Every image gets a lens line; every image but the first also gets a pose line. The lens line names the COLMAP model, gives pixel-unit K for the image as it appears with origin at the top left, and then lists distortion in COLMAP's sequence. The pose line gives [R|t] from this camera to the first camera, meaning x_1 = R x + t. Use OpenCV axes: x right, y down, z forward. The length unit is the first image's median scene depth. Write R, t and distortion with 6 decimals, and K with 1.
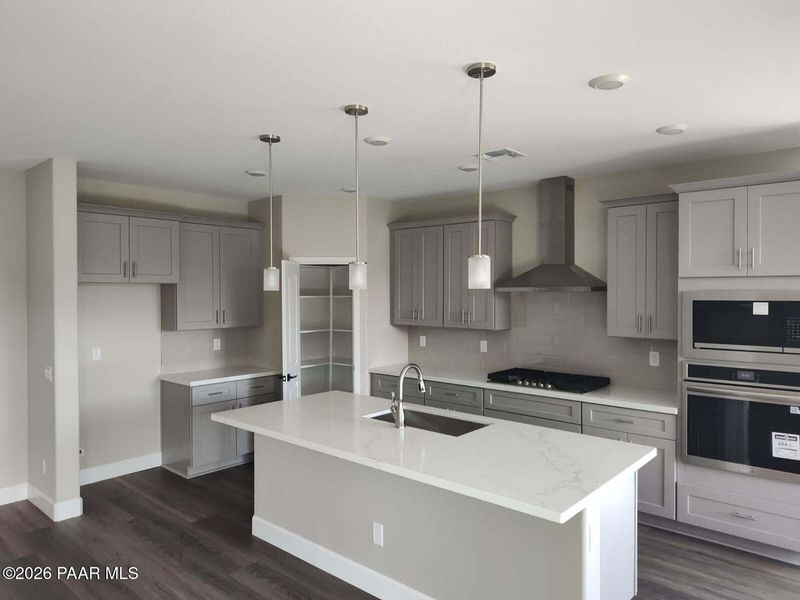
lens RADIAL K [[540.9, 0, 395.6], [0, 540.9, 297.1], [0, 0, 1]] dist [0.022324, -0.029308]
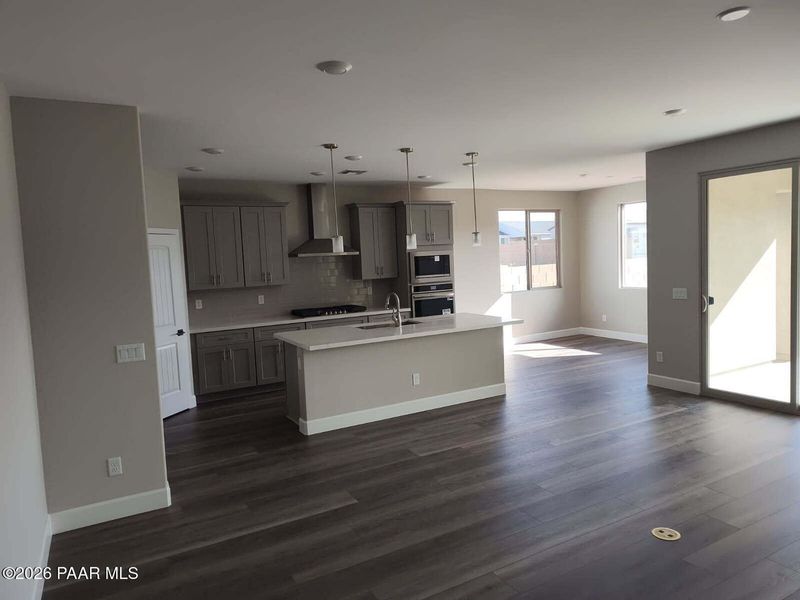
lens RADIAL K [[540.9, 0, 395.6], [0, 540.9, 297.1], [0, 0, 1]] dist [0.022324, -0.029308]
pose [[0.341002, -0.083737, 0.936326, -1.438121], [0.053493, 0.996139, 0.069605, 0.013240], [-0.938539, 0.026351, 0.344165, 0.329004]]
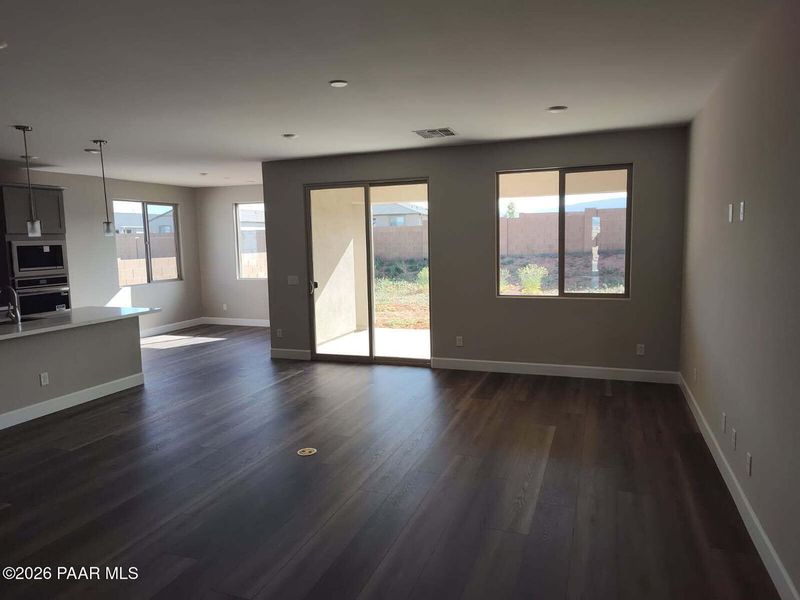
lens RADIAL K [[540.9, 0, 395.6], [0, 540.9, 297.1], [0, 0, 1]] dist [0.022324, -0.029308]
pose [[-0.347195, -0.092062, 0.933263, -1.612973], [0.029429, 0.993610, 0.108963, 0.014883], [-0.937331, 0.065296, -0.342267, 0.414702]]
